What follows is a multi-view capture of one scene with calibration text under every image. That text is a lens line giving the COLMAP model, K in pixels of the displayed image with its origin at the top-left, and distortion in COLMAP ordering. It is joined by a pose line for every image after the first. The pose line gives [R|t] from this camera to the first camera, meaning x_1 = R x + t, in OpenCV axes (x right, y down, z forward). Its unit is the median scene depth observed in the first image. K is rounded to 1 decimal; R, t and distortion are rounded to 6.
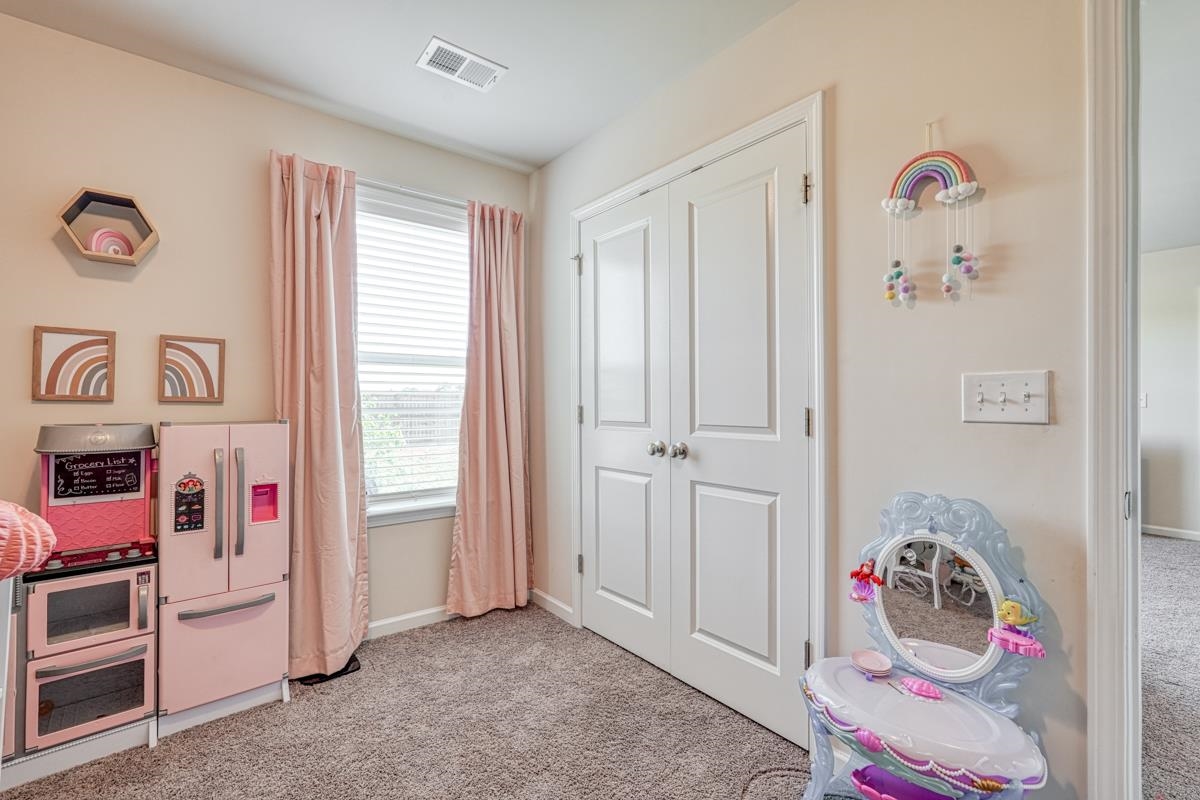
lens RADIAL K [[523.7, 0, 600.0], [0, 523.7, 400.0], [0, 0, 1]] dist [-0.002722, 0.000708]
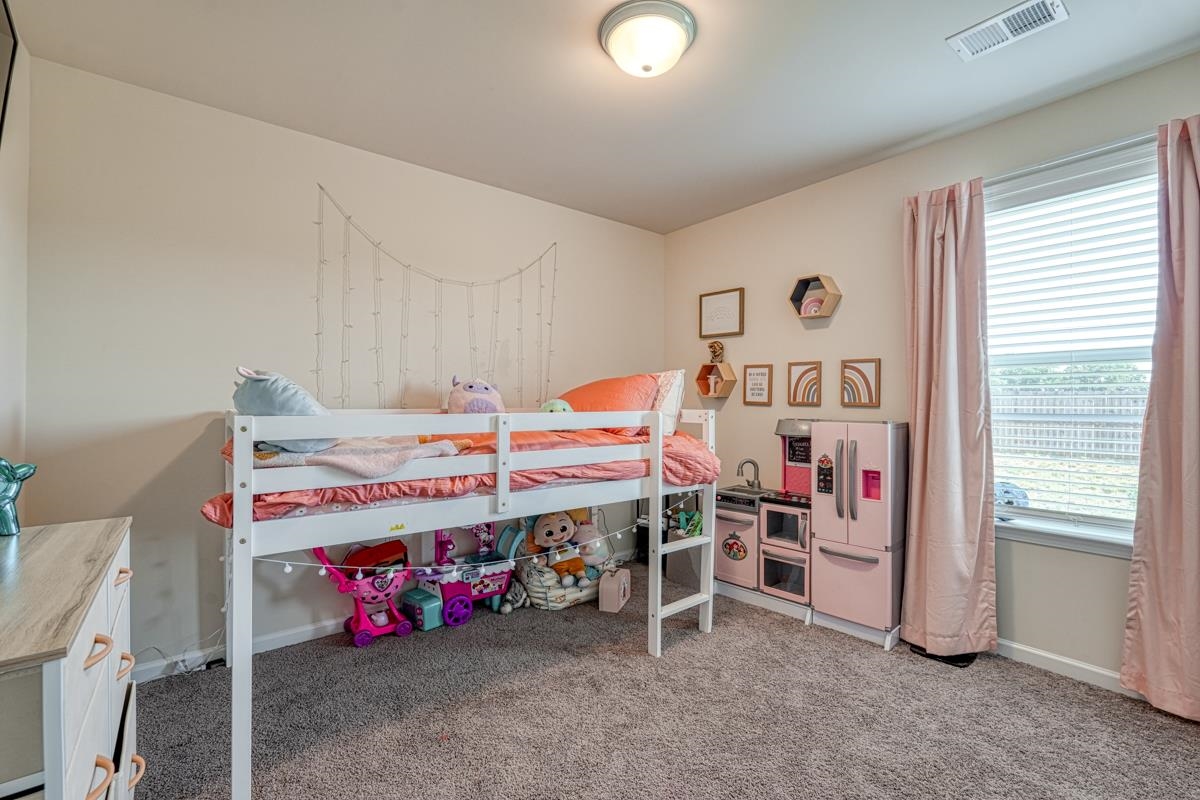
lens RADIAL K [[523.7, 0, 600.0], [0, 523.7, 400.0], [0, 0, 1]] dist [-0.002722, 0.000708]
pose [[0.012856, -0.007567, -0.999889, 0.640892], [0.001465, 0.999970, -0.007549, -0.003375], [0.999916, -0.001368, 0.012866, 0.319263]]
